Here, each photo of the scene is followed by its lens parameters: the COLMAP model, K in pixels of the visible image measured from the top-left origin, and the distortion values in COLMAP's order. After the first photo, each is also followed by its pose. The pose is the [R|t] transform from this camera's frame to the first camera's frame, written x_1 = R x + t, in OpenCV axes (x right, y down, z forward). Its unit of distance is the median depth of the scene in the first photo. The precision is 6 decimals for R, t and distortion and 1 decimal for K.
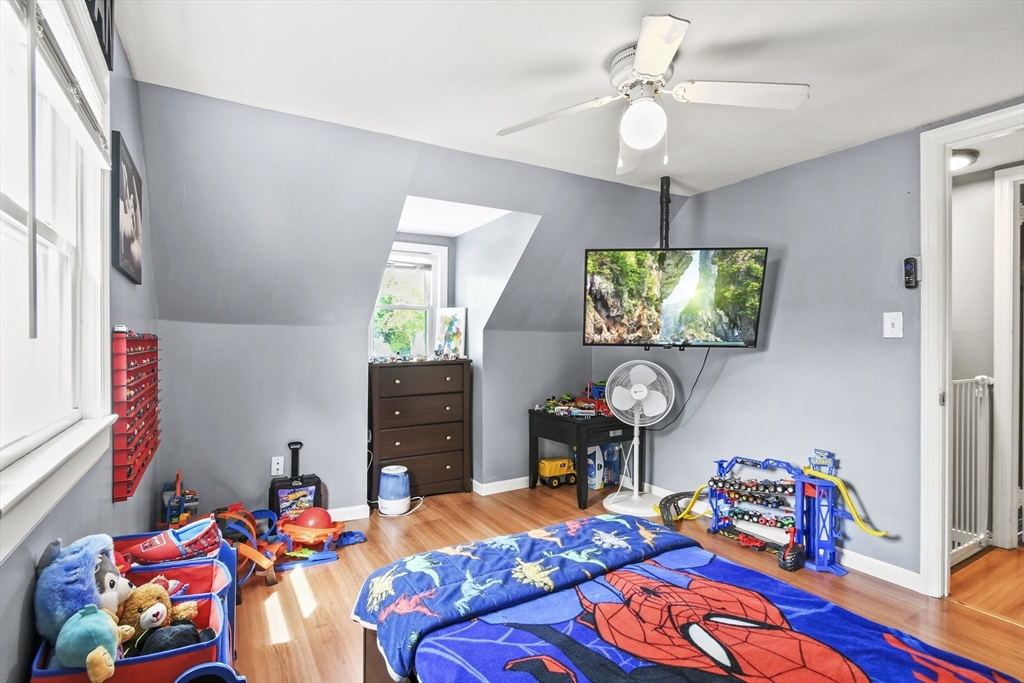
lens RADIAL K [[502.8, 0, 512.0], [0, 502.8, 341.5], [0, 0, 1]] dist [0.000862, 0.000079]
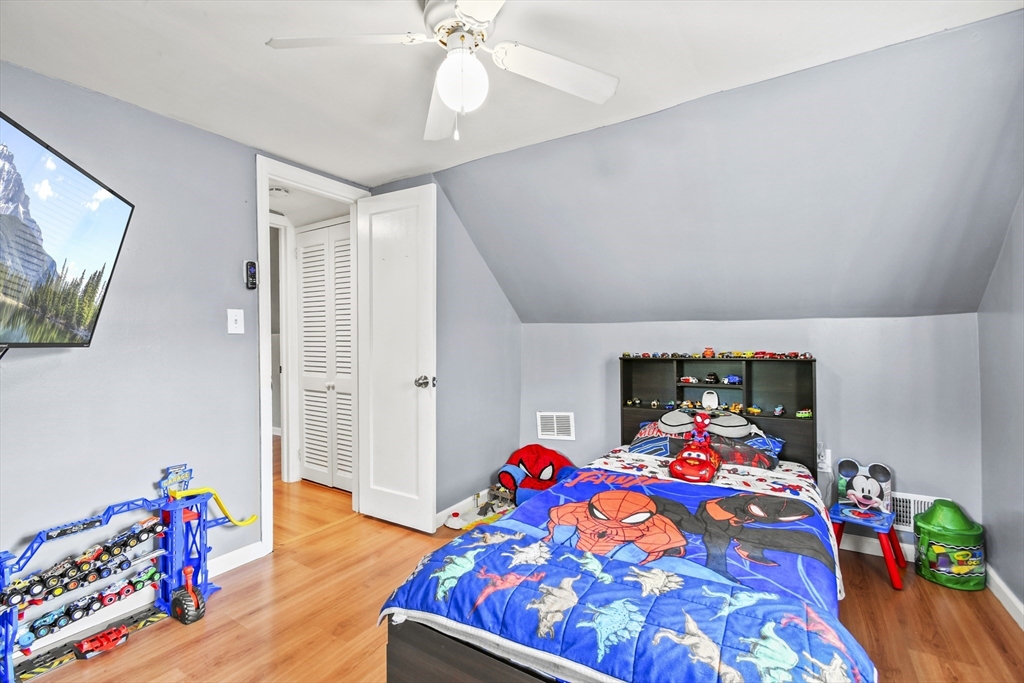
lens RADIAL K [[453.2, 0, 493.7], [0, 453.2, 342.9], [0, 0, 1]] dist [-0.001199, -0.000359]
pose [[-0.433535, -0.001837, 0.901135, -0.481266], [0.007335, 0.999958, 0.005568, 0.014893], [-0.901107, 0.009024, -0.433503, 1.353349]]
